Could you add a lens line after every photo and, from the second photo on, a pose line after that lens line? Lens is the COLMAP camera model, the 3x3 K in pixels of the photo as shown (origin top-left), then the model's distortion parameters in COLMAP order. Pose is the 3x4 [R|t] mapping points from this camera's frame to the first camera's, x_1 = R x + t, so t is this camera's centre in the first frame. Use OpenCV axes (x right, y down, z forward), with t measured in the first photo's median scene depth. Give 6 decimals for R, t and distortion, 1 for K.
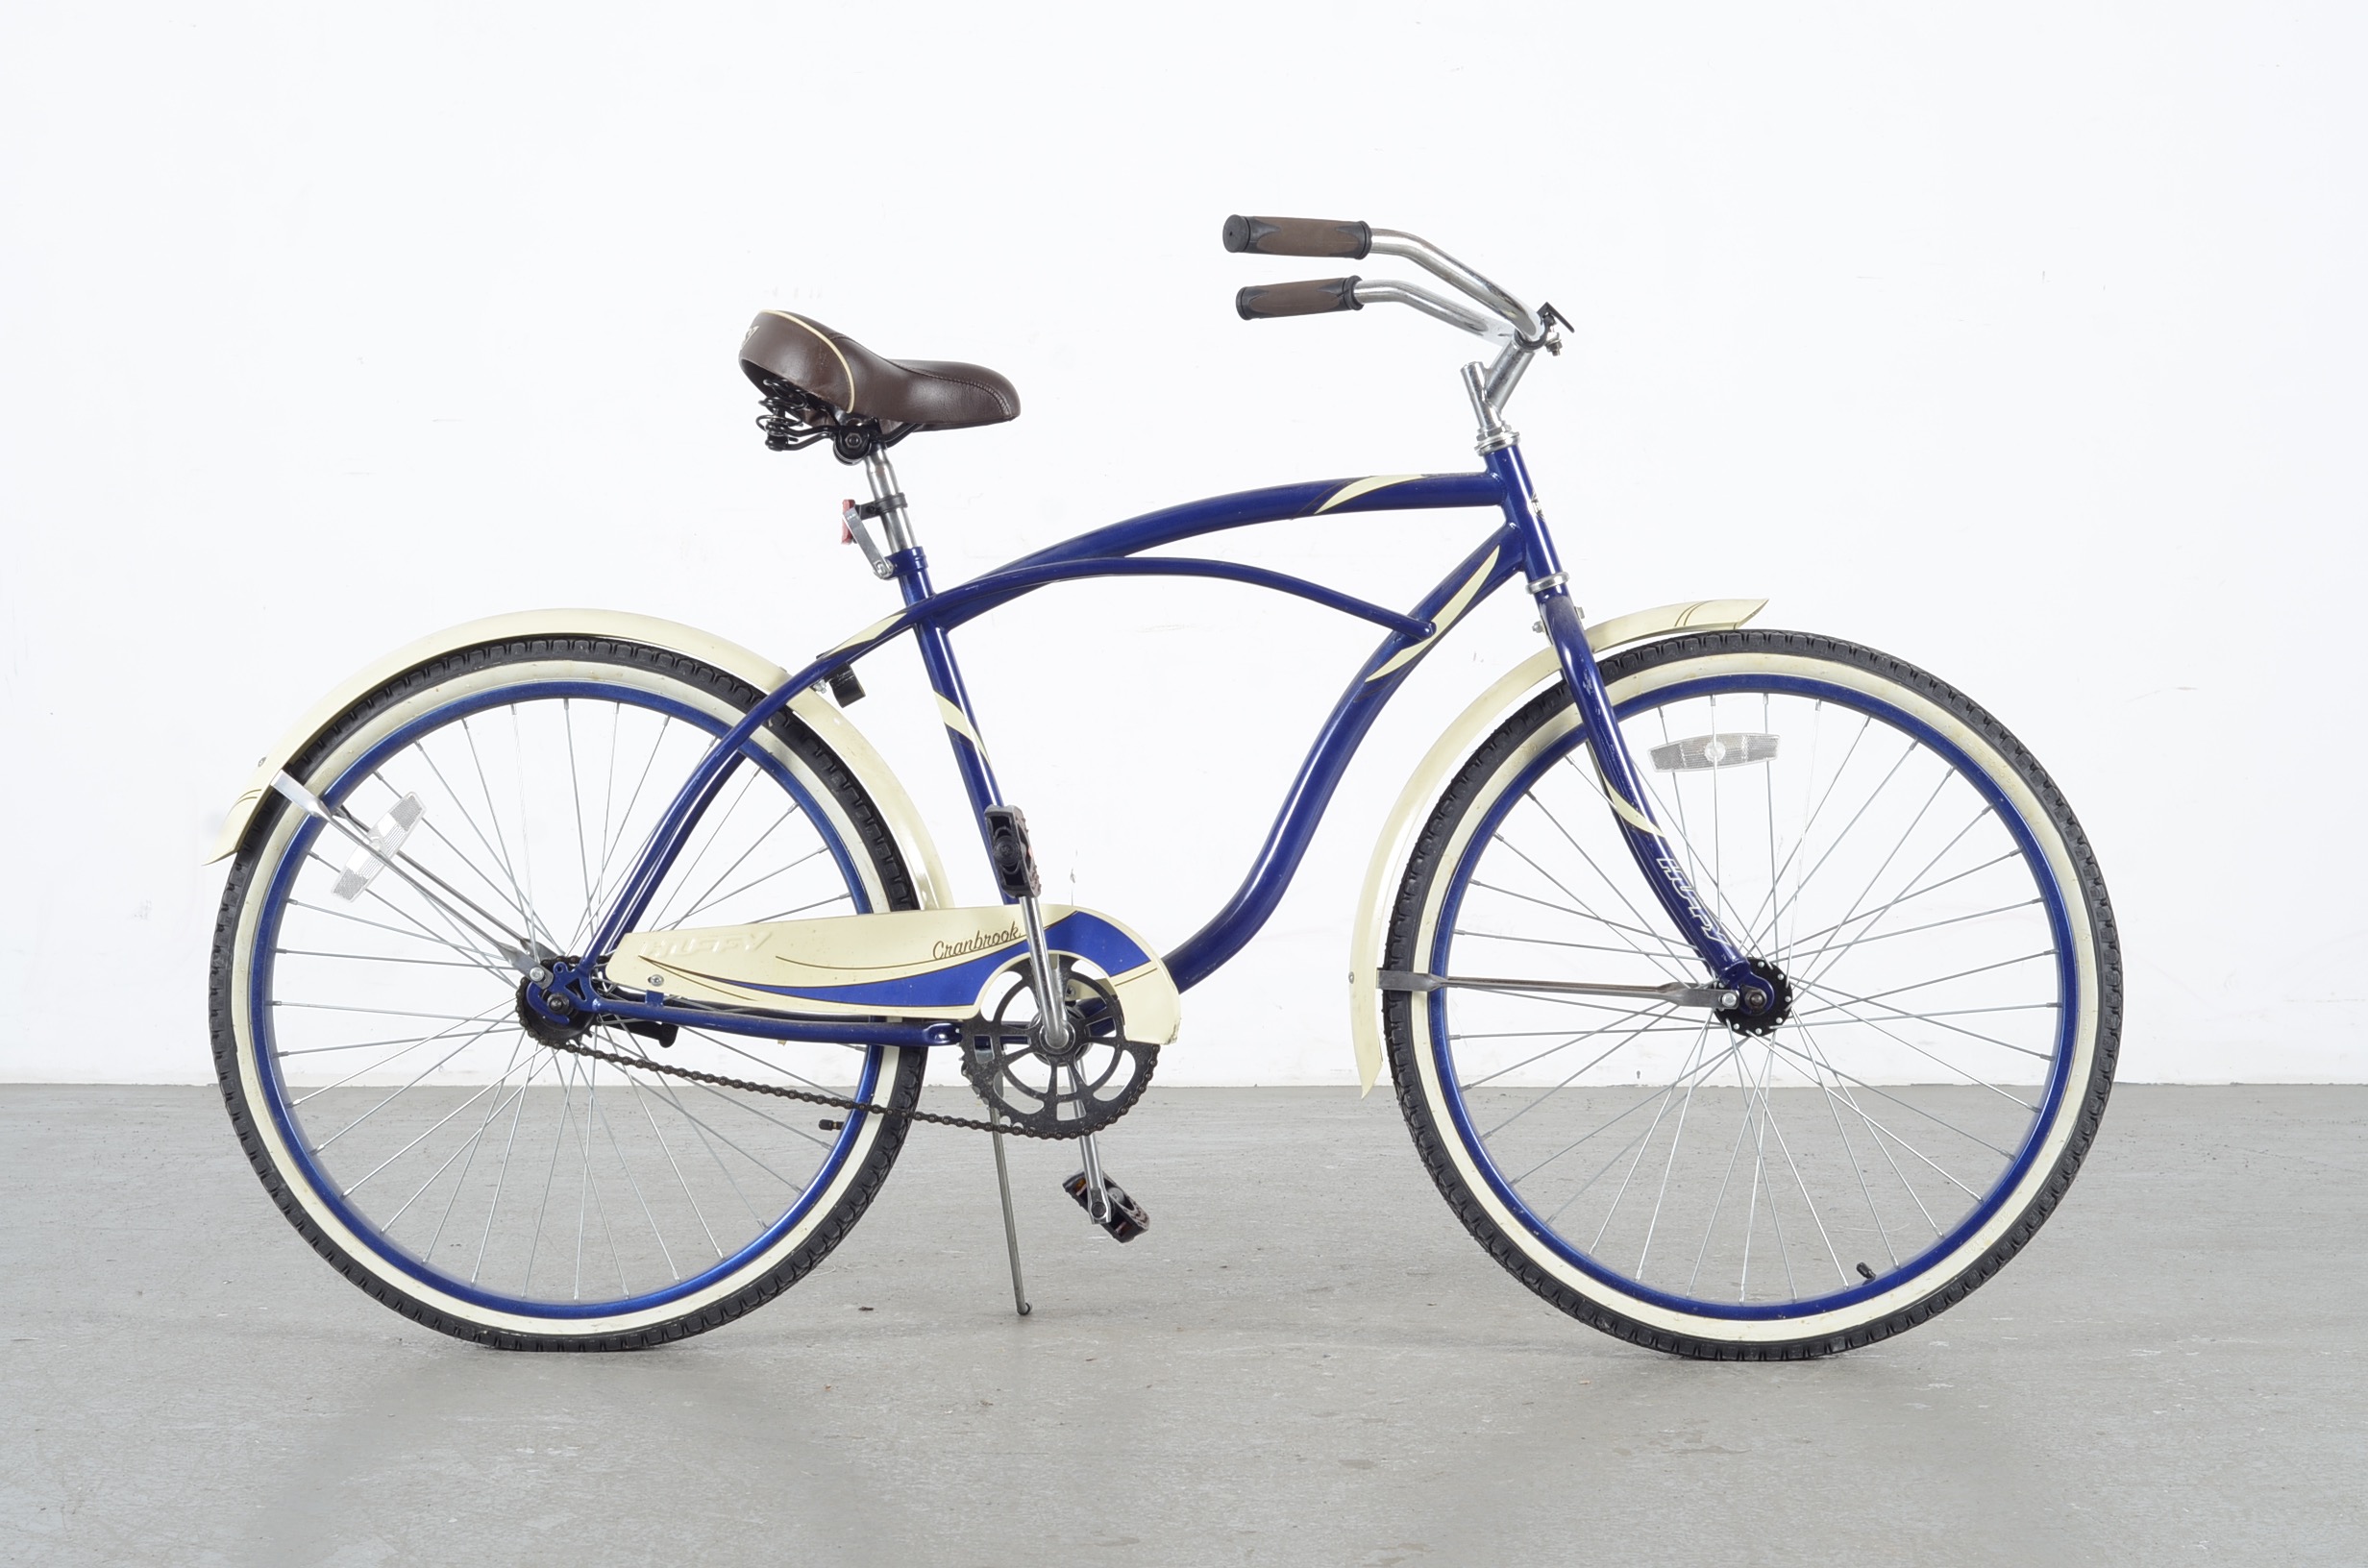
lens RADIAL K [[5067.0, 0, 1184.0], [0, 5067.0, 784.0], [0, 0, 1]] dist [-0.046734, 0.050046]
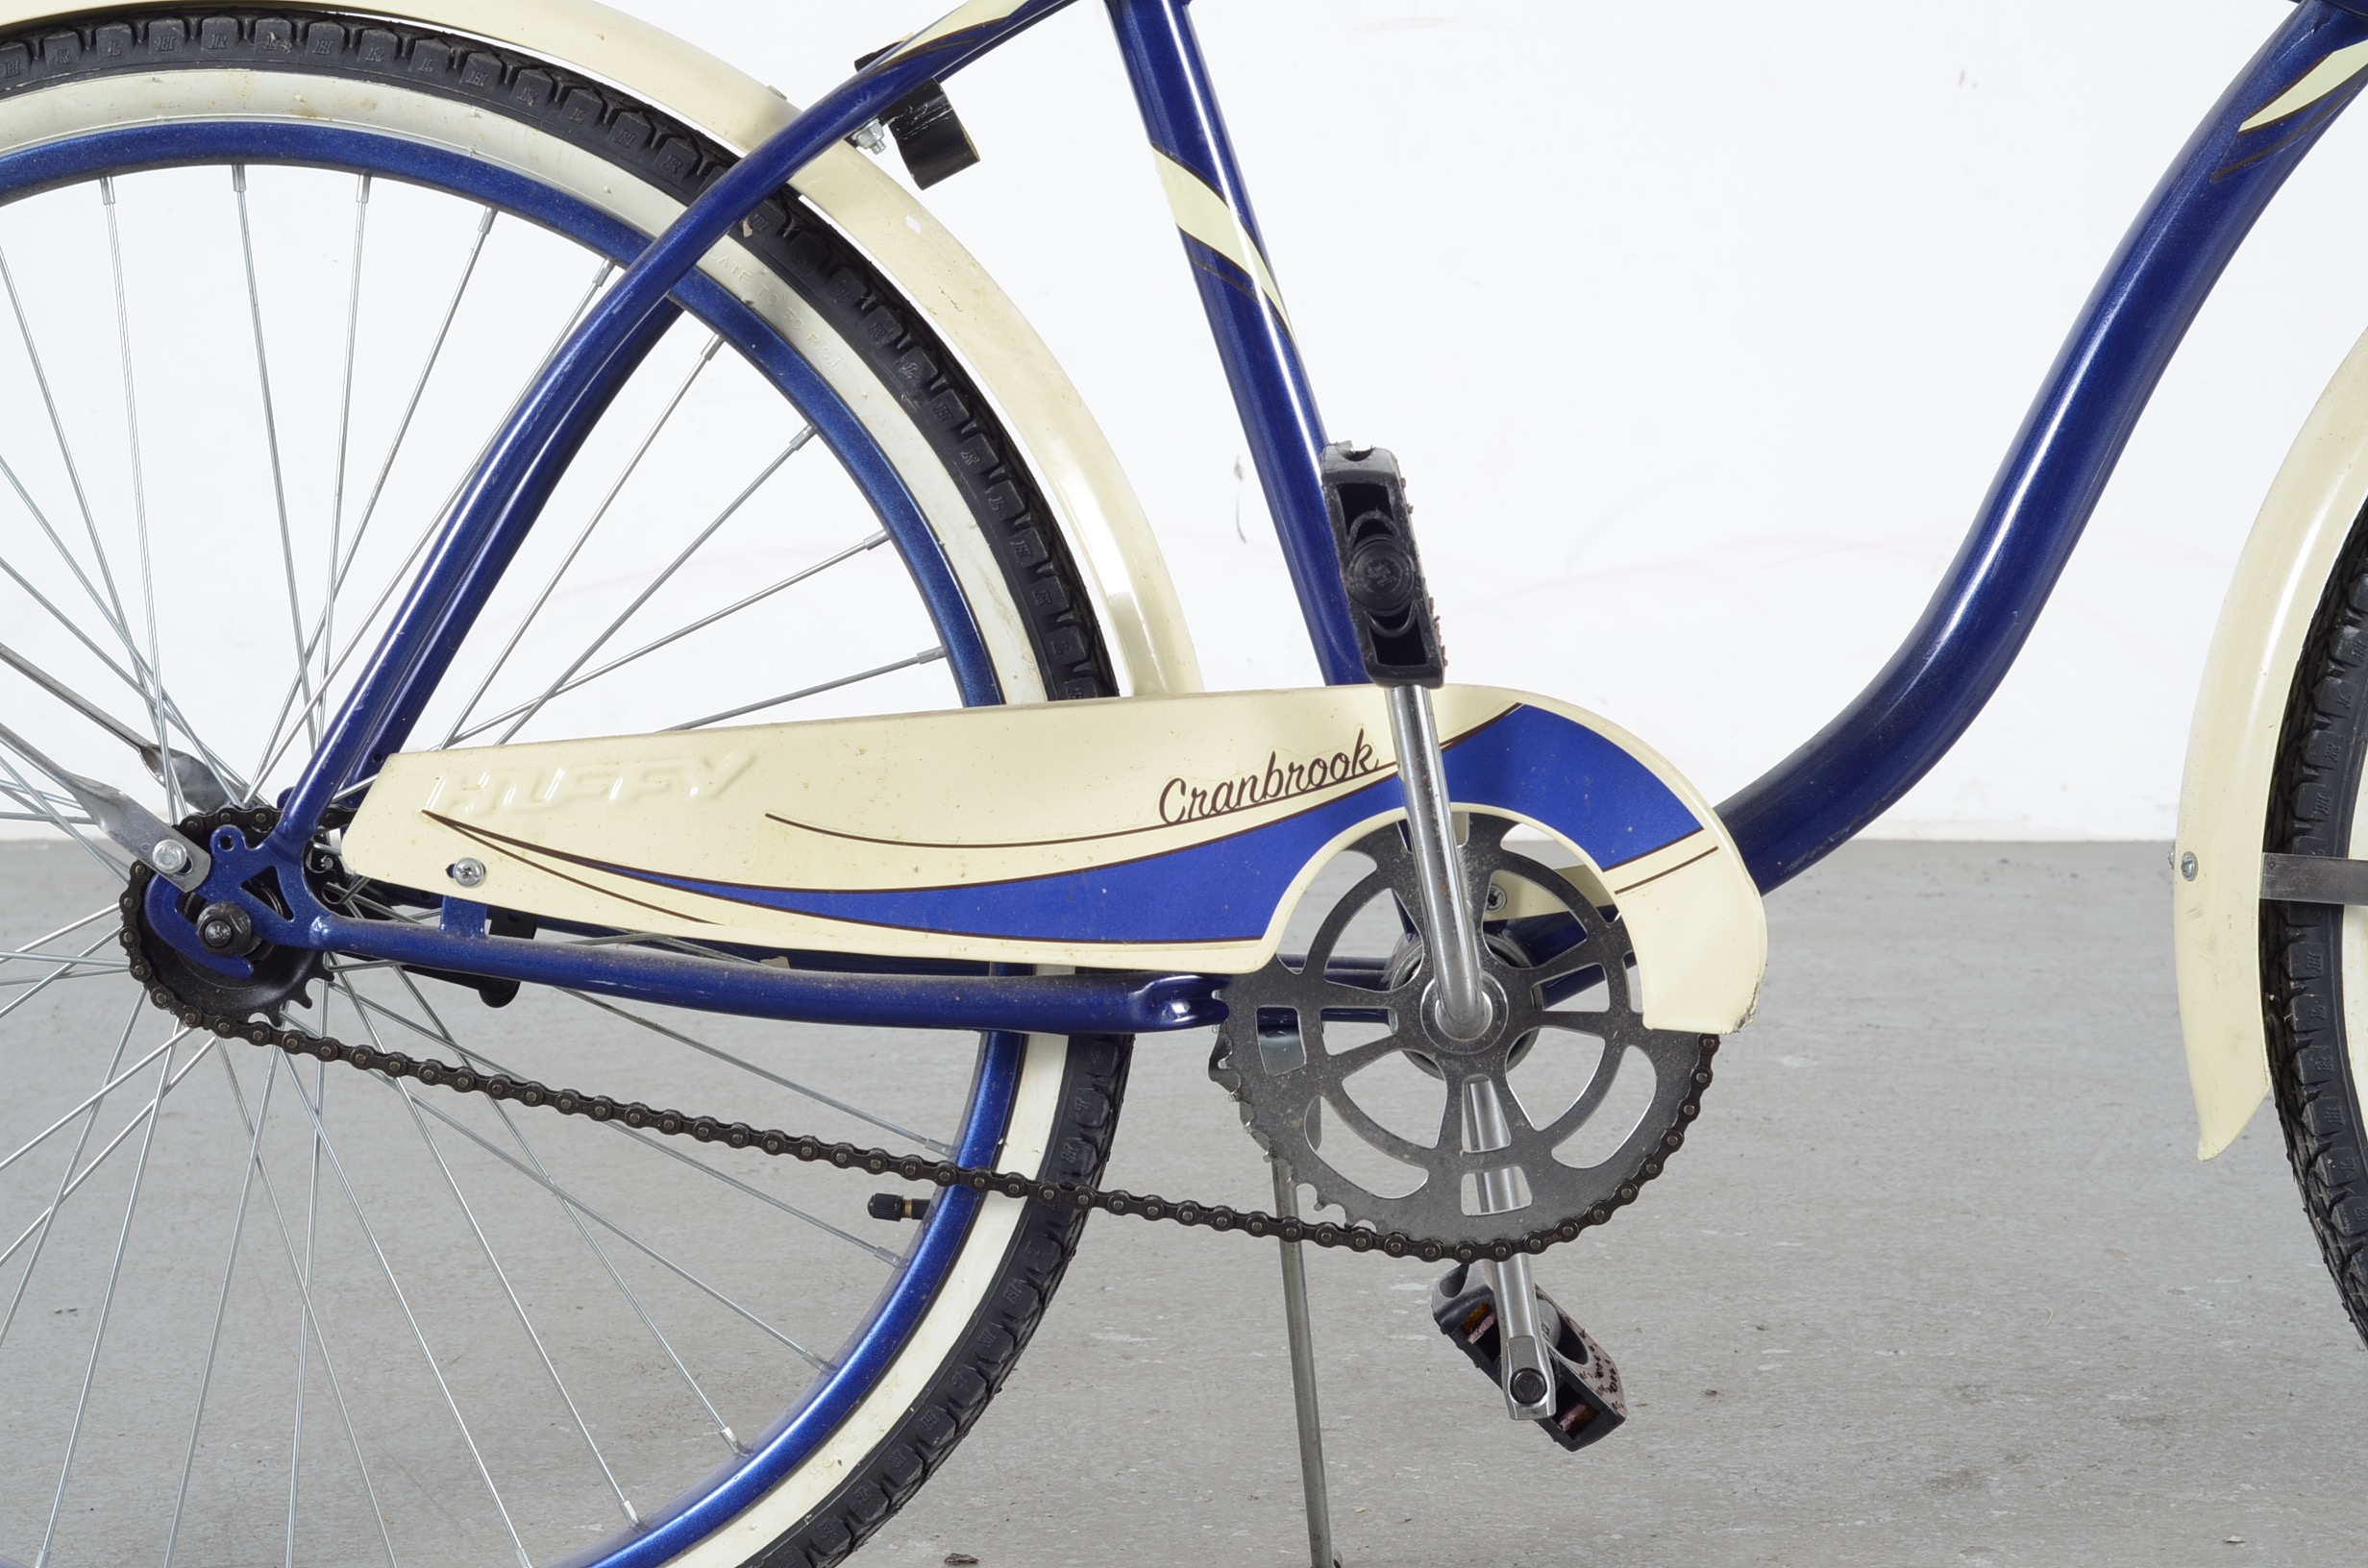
lens RADIAL K [[5067.0, 0, 1184.0], [0, 5067.0, 784.0], [0, 0, 1]] dist [-0.046734, 0.050046]
pose [[0.999691, 0.000763, 0.024856, -0.057067], [-0.003457, 0.994088, 0.108524, -0.011907], [-0.024626, -0.108576, 0.993783, 0.597126]]
